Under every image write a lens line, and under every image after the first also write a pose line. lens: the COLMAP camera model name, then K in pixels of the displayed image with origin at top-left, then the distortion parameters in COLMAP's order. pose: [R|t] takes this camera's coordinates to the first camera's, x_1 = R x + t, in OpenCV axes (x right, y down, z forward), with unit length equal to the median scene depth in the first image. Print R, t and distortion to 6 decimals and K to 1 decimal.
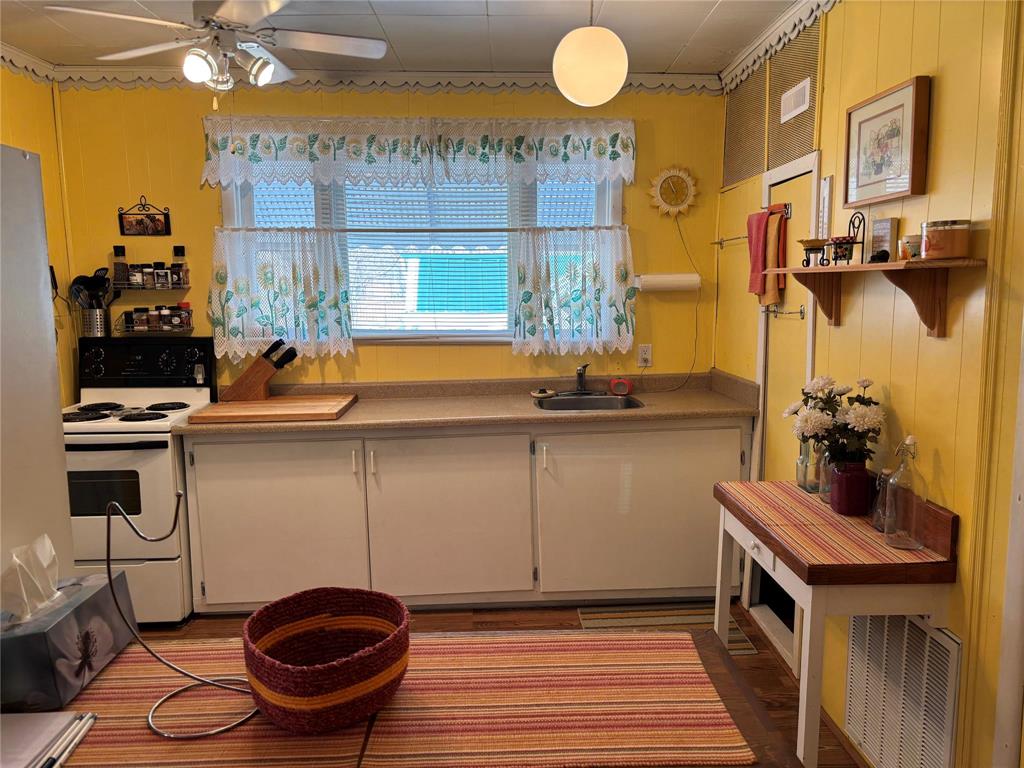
lens RADIAL K [[770.4, 0, 511.2], [0, 770.4, 385.0], [0, 0, 1]] dist [0.041237, -0.056546]
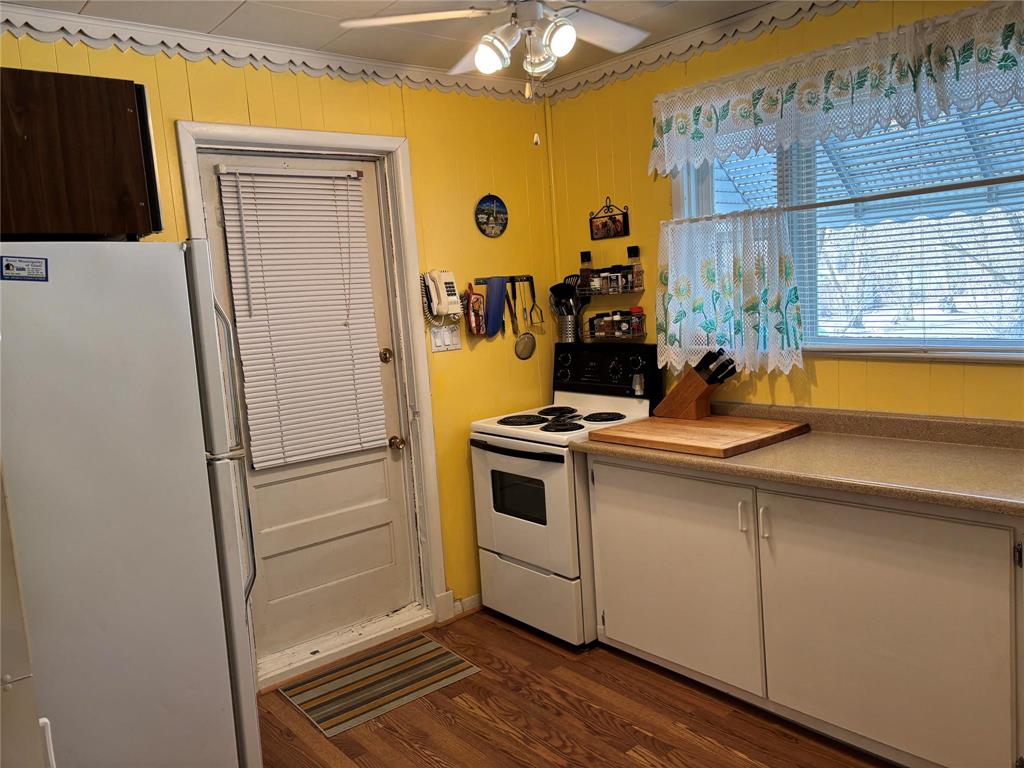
lens RADIAL K [[770.4, 0, 510.1], [0, 770.4, 386.5], [0, 0, 1]] dist [0.041237, -0.056546]
pose [[0.608454, 0.066963, -0.790759, 0.228533], [-0.047744, 0.997718, 0.047752, -0.048343], [0.792151, 0.008699, 0.610263, 0.317237]]
